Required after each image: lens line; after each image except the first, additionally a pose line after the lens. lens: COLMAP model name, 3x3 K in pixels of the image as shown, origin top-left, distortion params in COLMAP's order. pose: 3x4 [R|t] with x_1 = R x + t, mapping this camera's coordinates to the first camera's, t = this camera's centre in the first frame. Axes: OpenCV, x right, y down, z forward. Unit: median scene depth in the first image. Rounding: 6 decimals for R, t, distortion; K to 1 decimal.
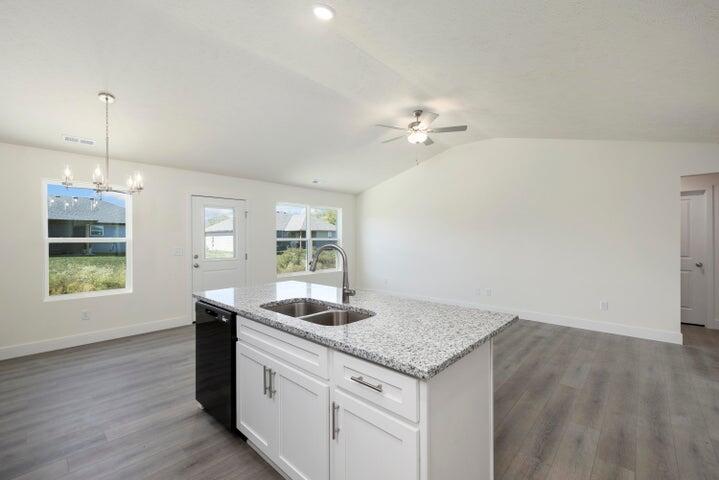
lens RADIAL K [[312.6, 0, 359.3], [0, 312.6, 237.3], [0, 0, 1]] dist [0.002260, -0.000475]
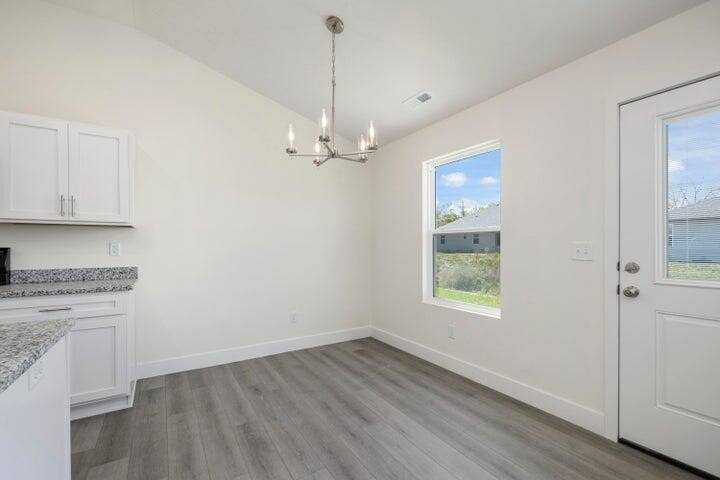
lens RADIAL K [[313.1, 0, 359.4], [0, 313.1, 247.3], [0, 0, 1]] dist [0.002260, -0.000475]
pose [[-0.255146, 0.004193, -0.966893, -0.130773], [-0.003425, 0.999980, 0.005240, 0.056824], [0.966896, 0.004649, -0.255127, 1.199599]]
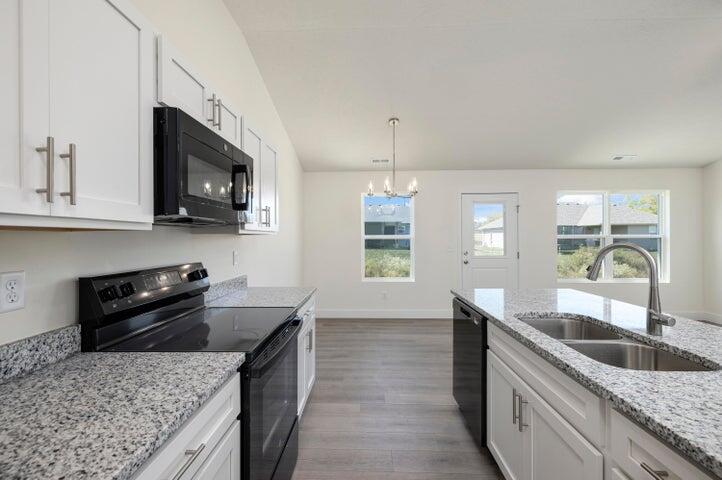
lens RADIAL K [[314.0, 0, 356.9], [0, 314.0, 233.9], [0, 0, 1]] dist [0.002260, -0.000475]
pose [[0.651894, -0.007365, -0.758274, 0.039470], [0.006389, 0.999971, -0.004220, 0.001001], [0.758283, -0.002094, 0.651922, 0.092258]]
